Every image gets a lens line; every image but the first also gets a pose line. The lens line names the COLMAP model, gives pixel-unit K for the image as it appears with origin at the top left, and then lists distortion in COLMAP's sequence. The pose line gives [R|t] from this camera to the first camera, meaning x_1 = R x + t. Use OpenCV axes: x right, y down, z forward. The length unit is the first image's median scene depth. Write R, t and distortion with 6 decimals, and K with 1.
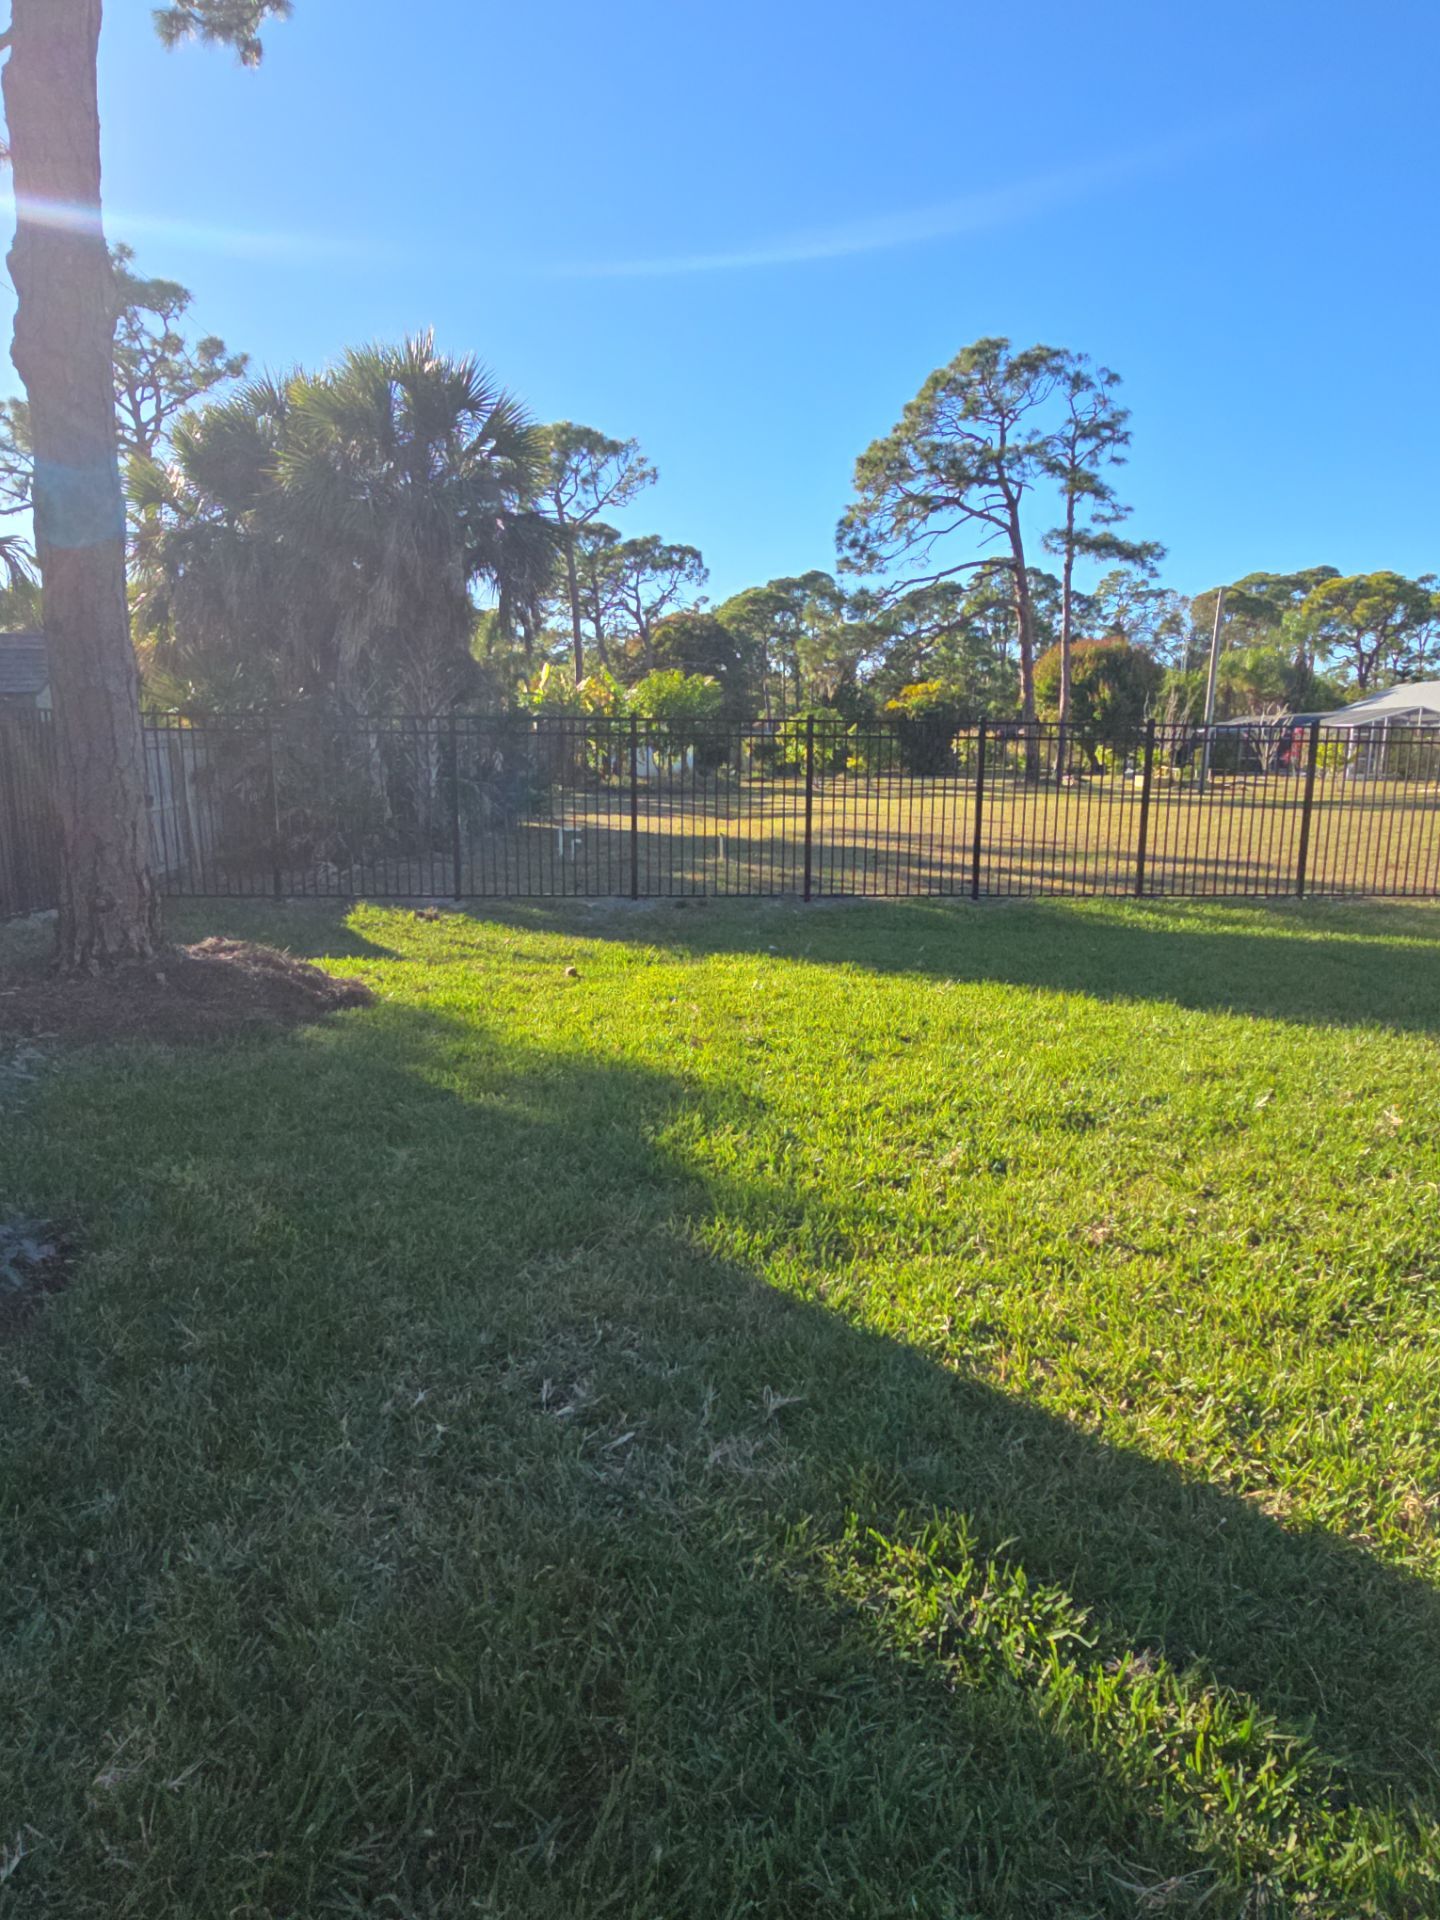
lens RADIAL K [[1174.5, 0, 712.8], [0, 1174.5, 967.2], [0, 0, 1]] dist [-0.002063, 0.004103]
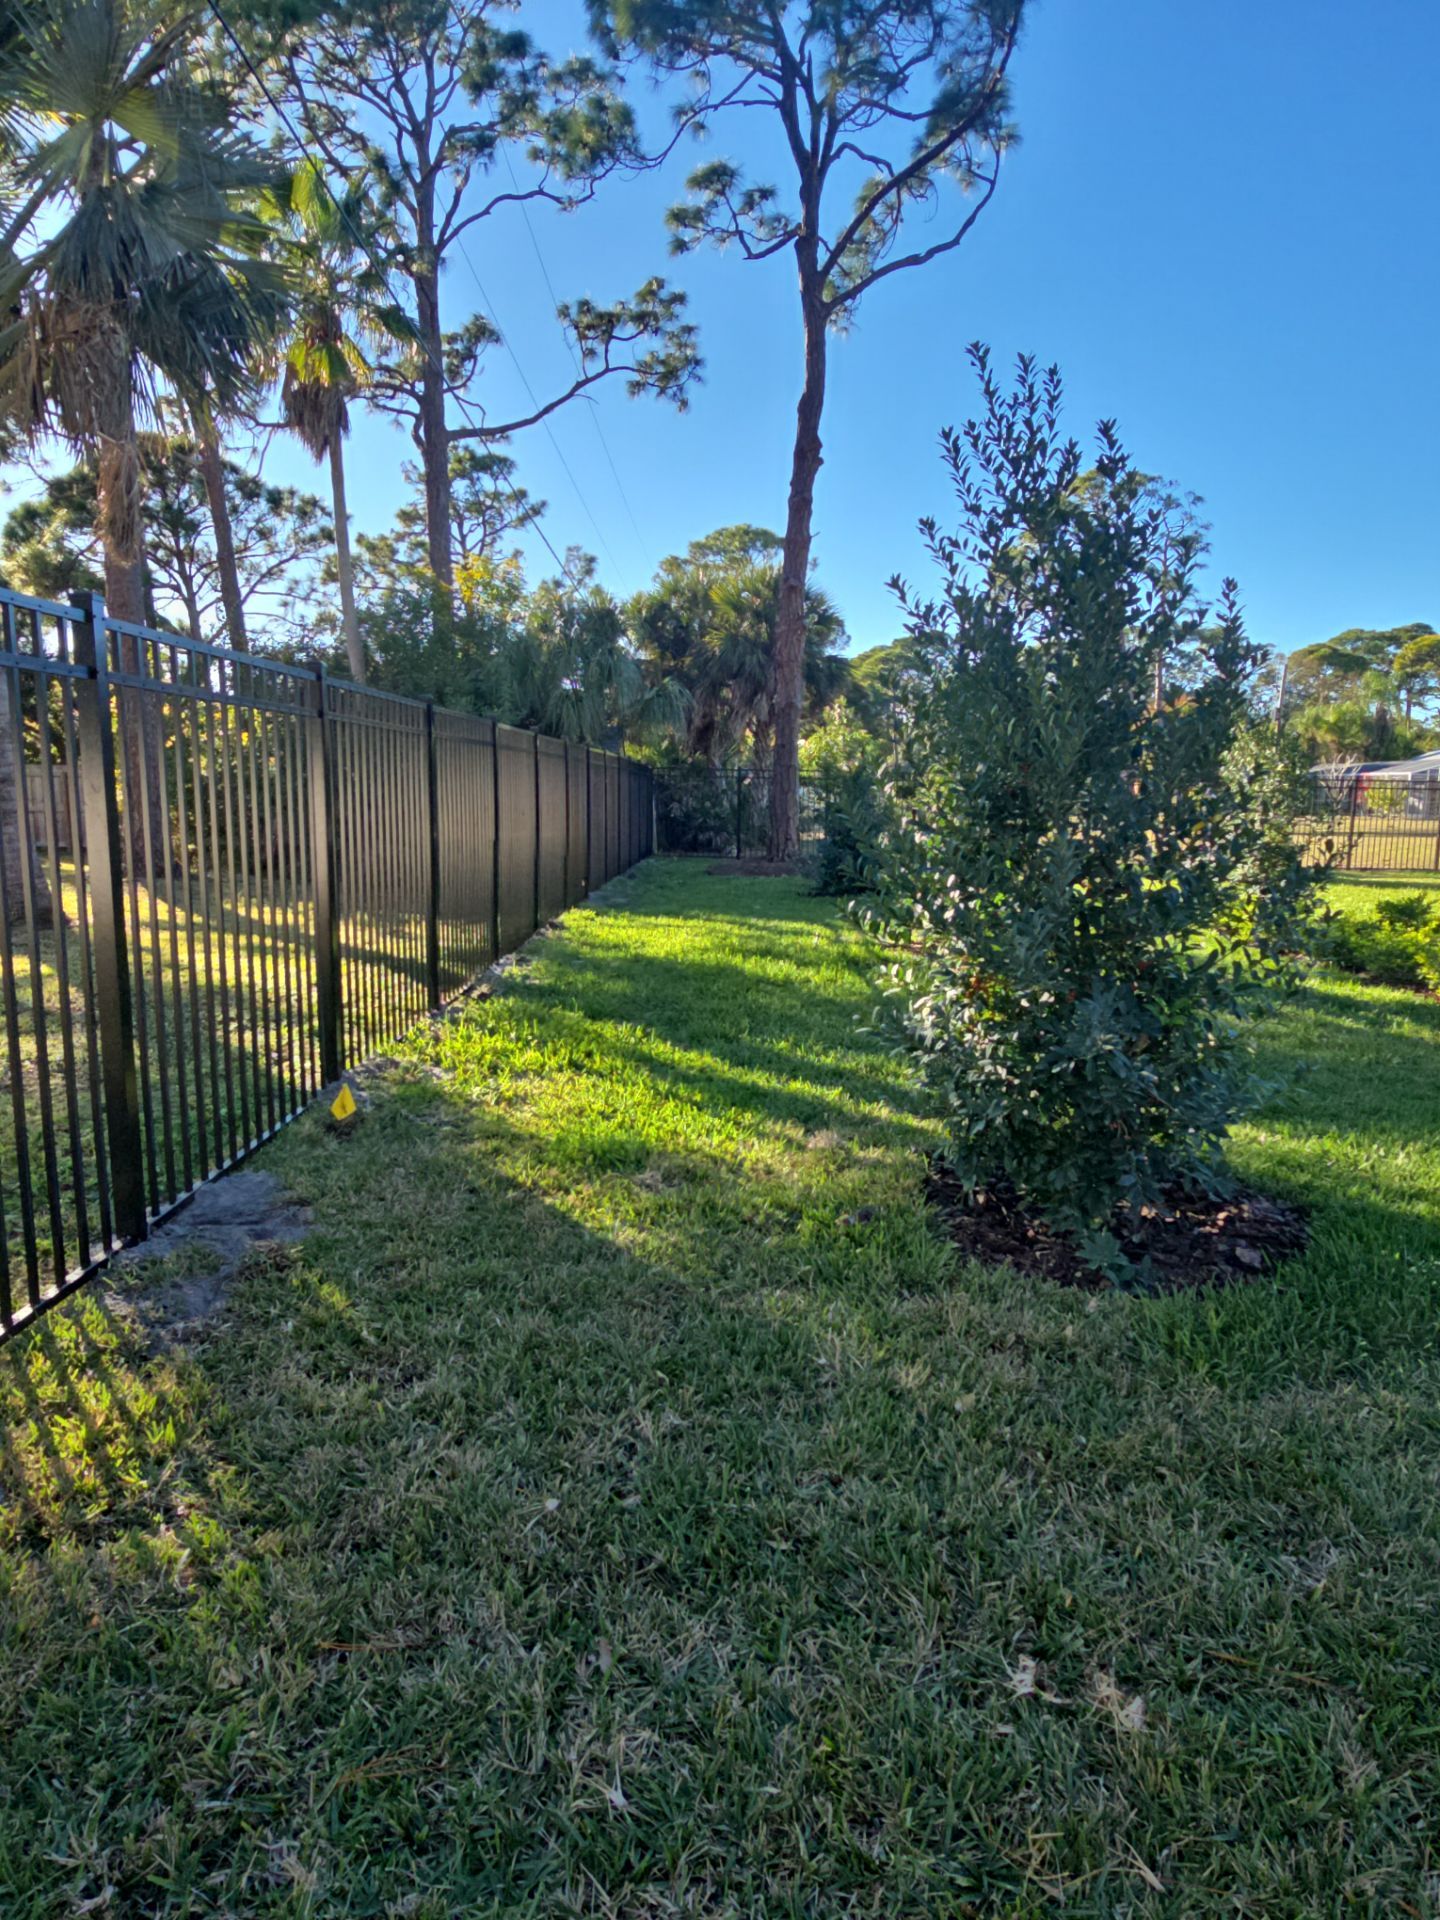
lens RADIAL K [[1174.5, 0, 712.8], [0, 1174.5, 967.2], [0, 0, 1]] dist [-0.002063, 0.004103]
pose [[0.996474, 0.019945, -0.081497, -0.127115], [-0.022658, 0.999215, -0.032503, 0.104403], [0.080785, 0.034235, 0.996143, -0.544971]]
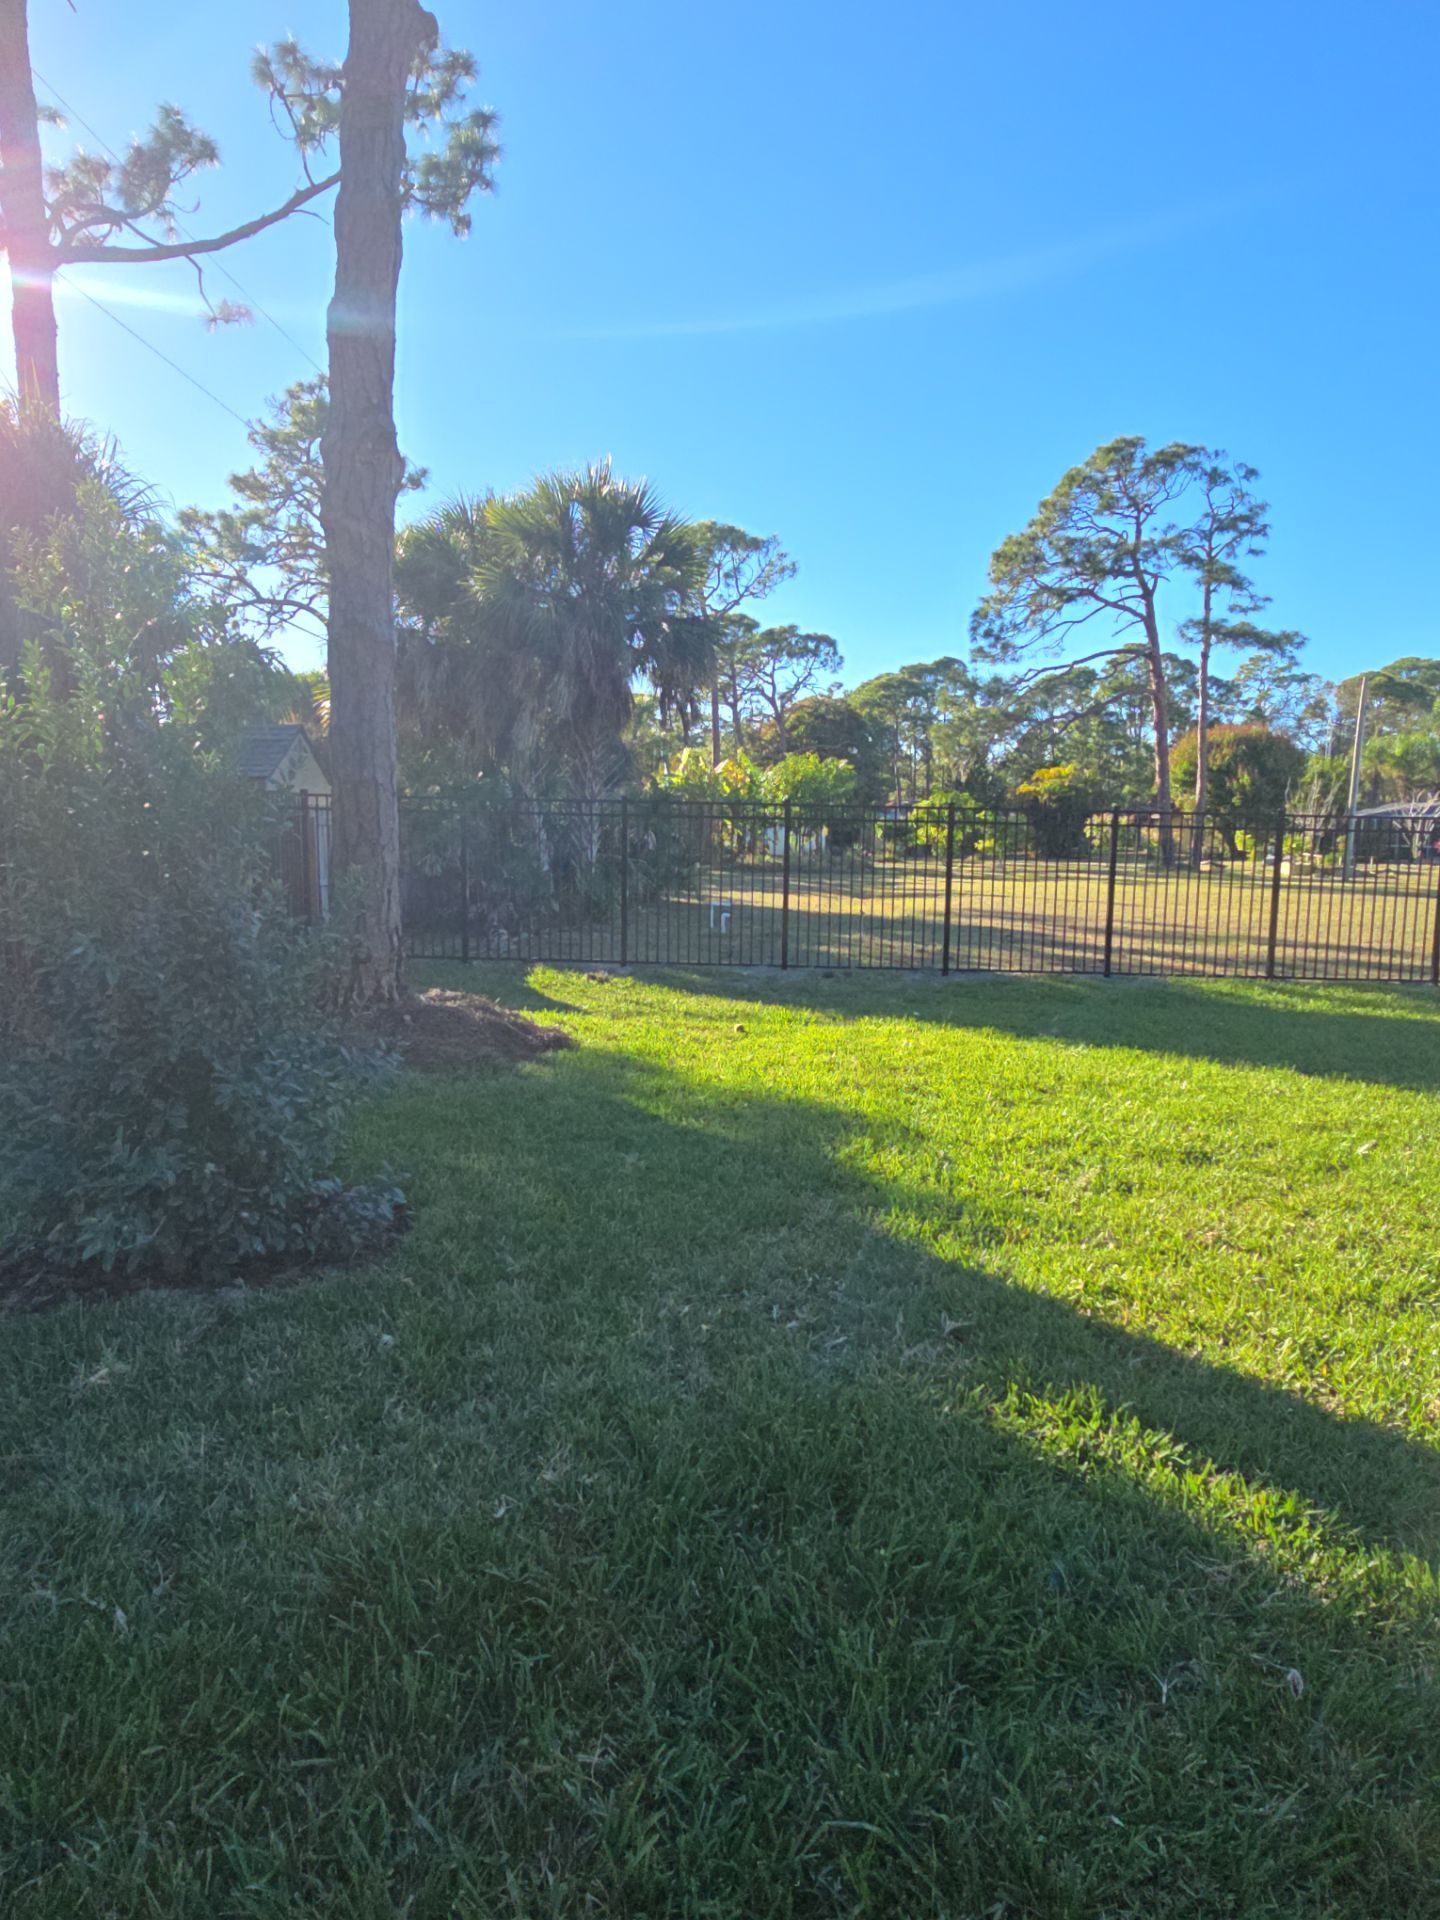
lens RADIAL K [[1176.9, 0, 716.9], [0, 1176.9, 956.9], [0, 0, 1]] dist [-0.000669, 0.004434]
pose [[0.994585, 0.023239, -0.101292, -0.009325], [-0.030746, 0.996844, -0.073186, 0.006328], [0.099272, 0.075904, 0.992161, -0.042719]]
